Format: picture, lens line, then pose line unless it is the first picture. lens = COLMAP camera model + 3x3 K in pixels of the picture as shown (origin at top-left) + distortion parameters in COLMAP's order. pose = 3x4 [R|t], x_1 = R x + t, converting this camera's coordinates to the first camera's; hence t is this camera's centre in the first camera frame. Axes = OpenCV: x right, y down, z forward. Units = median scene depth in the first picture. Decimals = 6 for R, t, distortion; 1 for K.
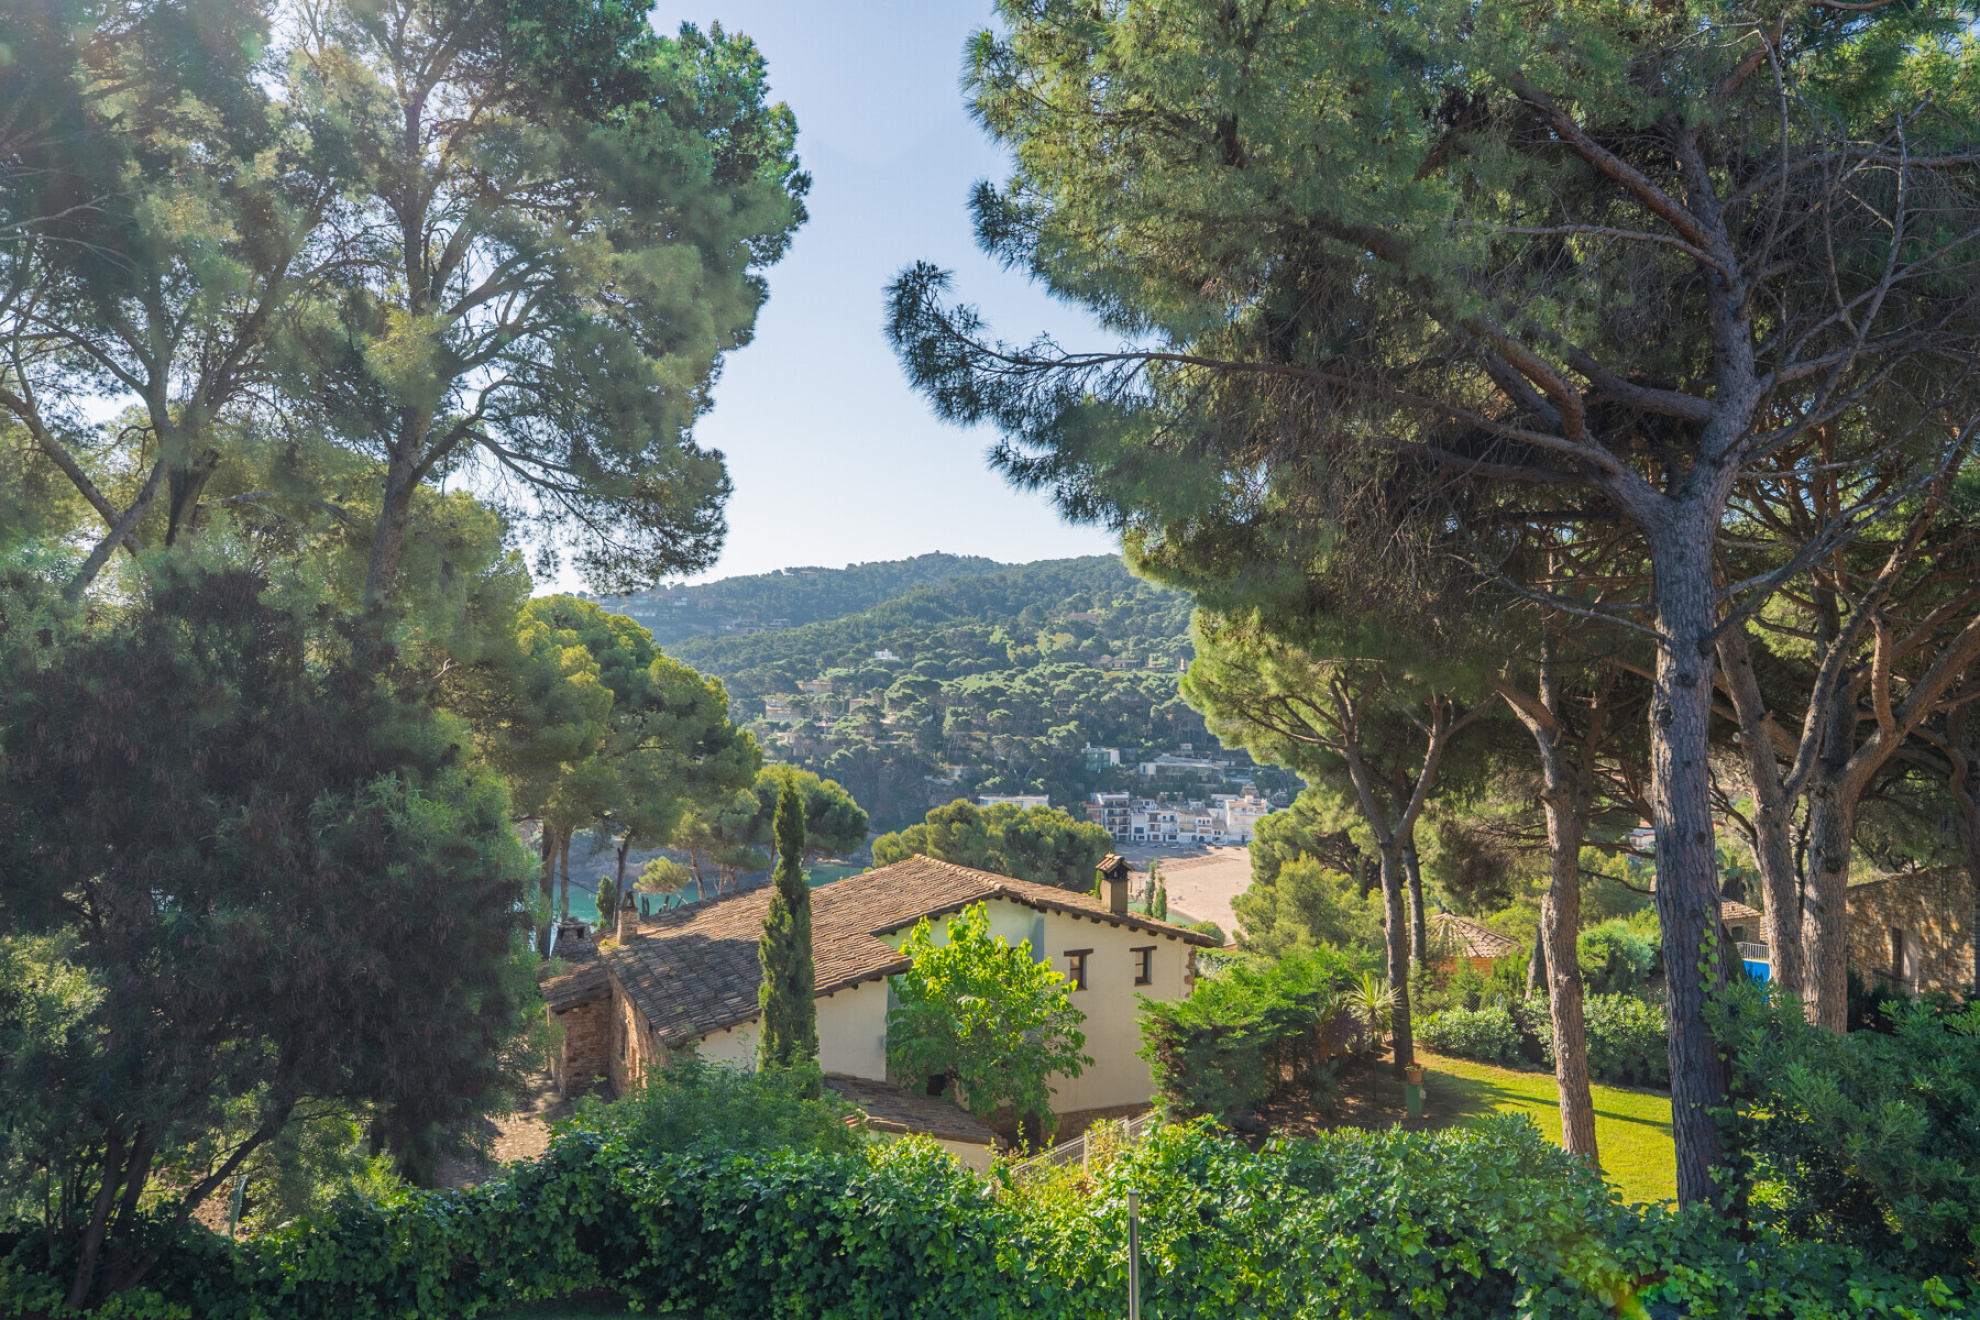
lens RADIAL K [[1363.6, 0, 997.8], [0, 1363.6, 659.5], [0, 0, 1]] dist [0.026641, -0.000478]
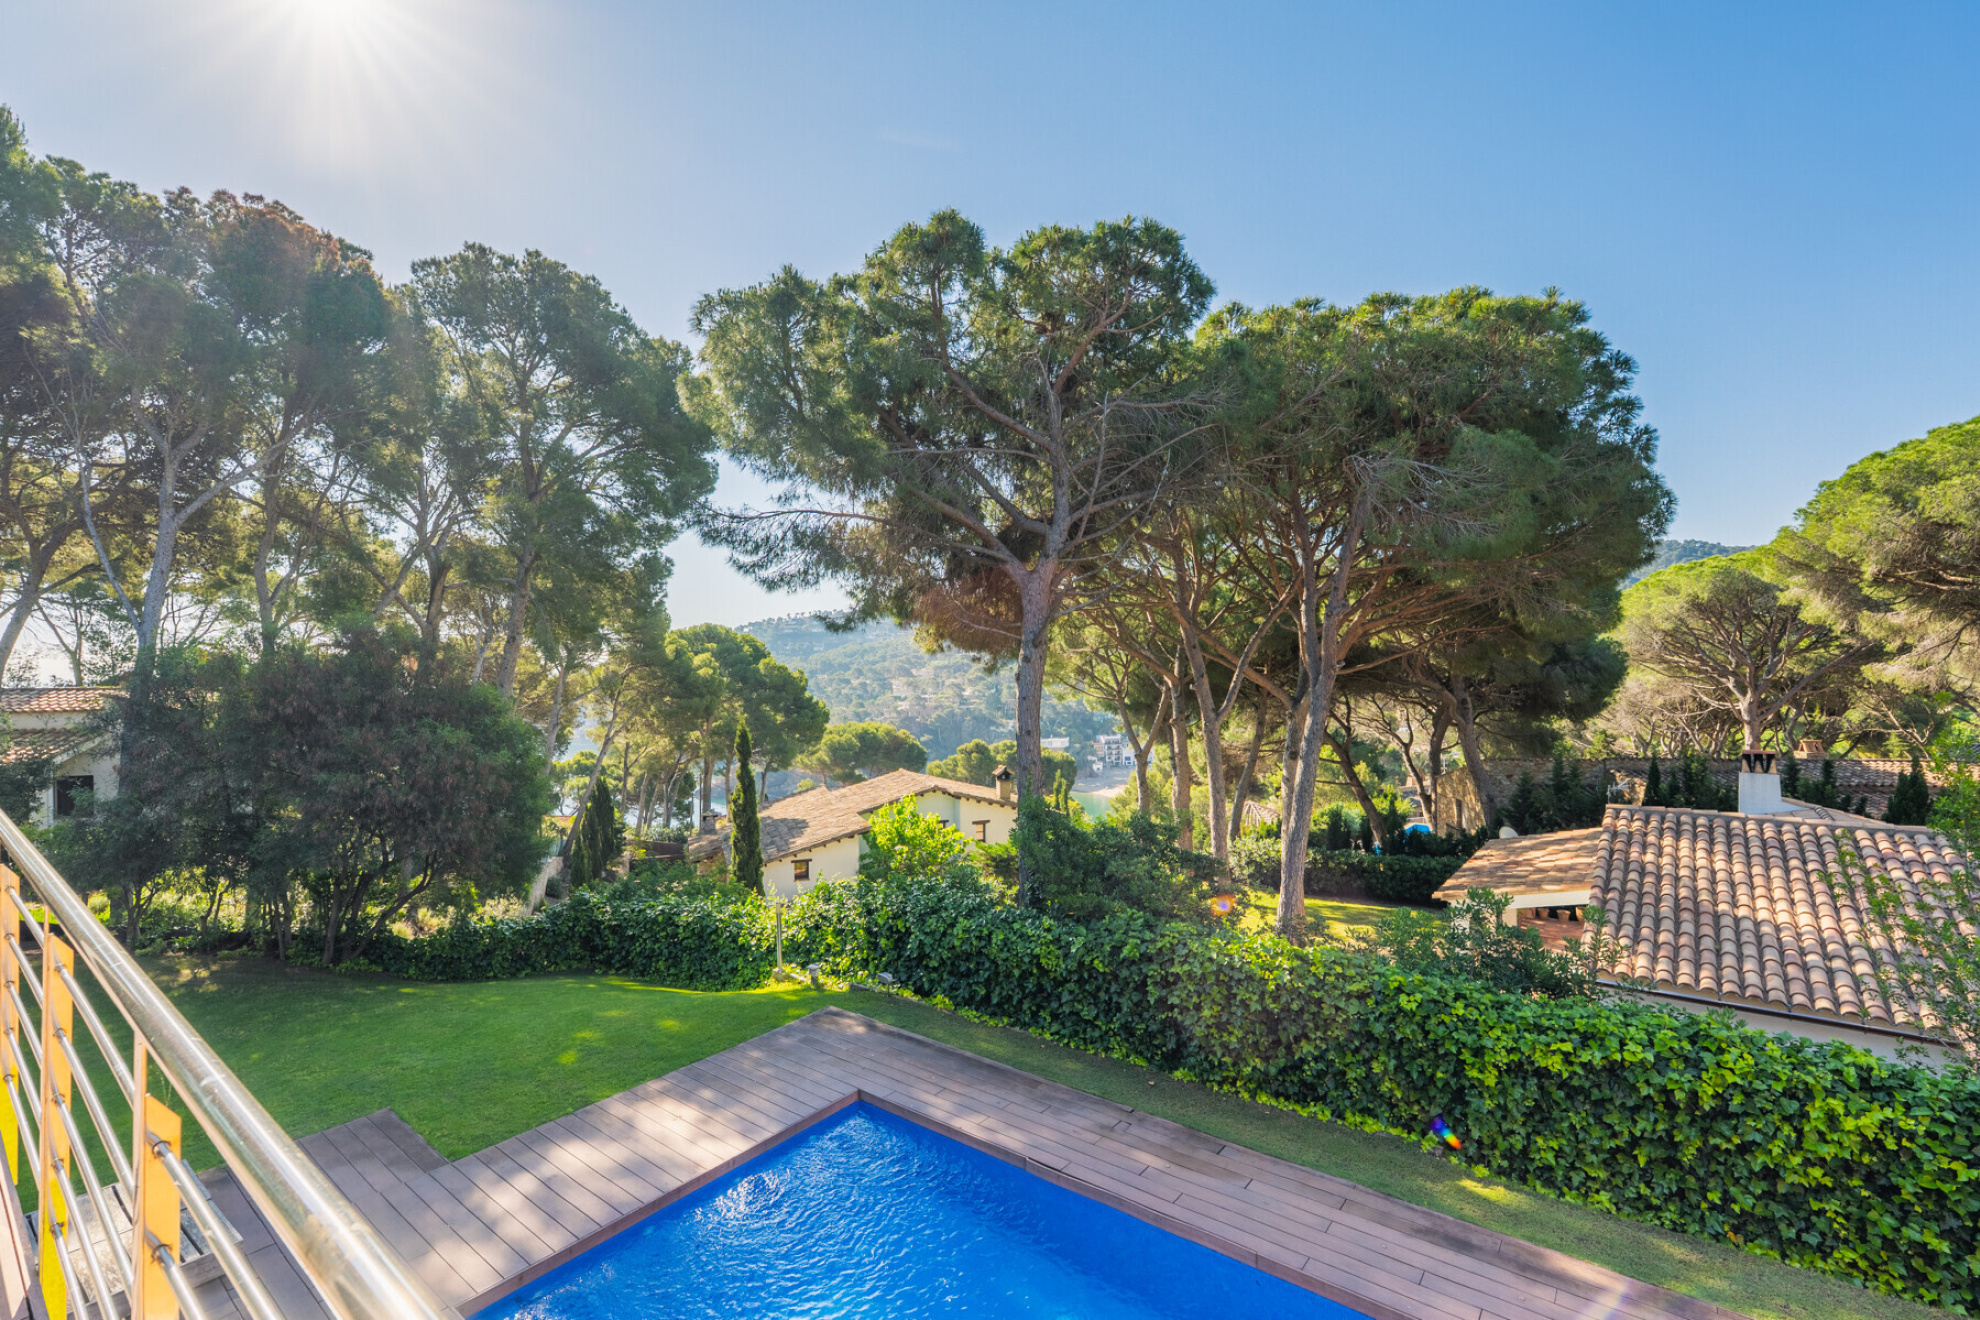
lens RADIAL K [[863.5, 0, 990.0], [0, 863.5, 660.0], [0, 0, 1]] dist [0.003160, -0.000212]
pose [[0.997934, -0.027696, -0.057979, 0.140081], [0.028159, 0.999578, 0.007187, 0.001536], [0.057756, -0.008804, 0.998292, -0.091259]]
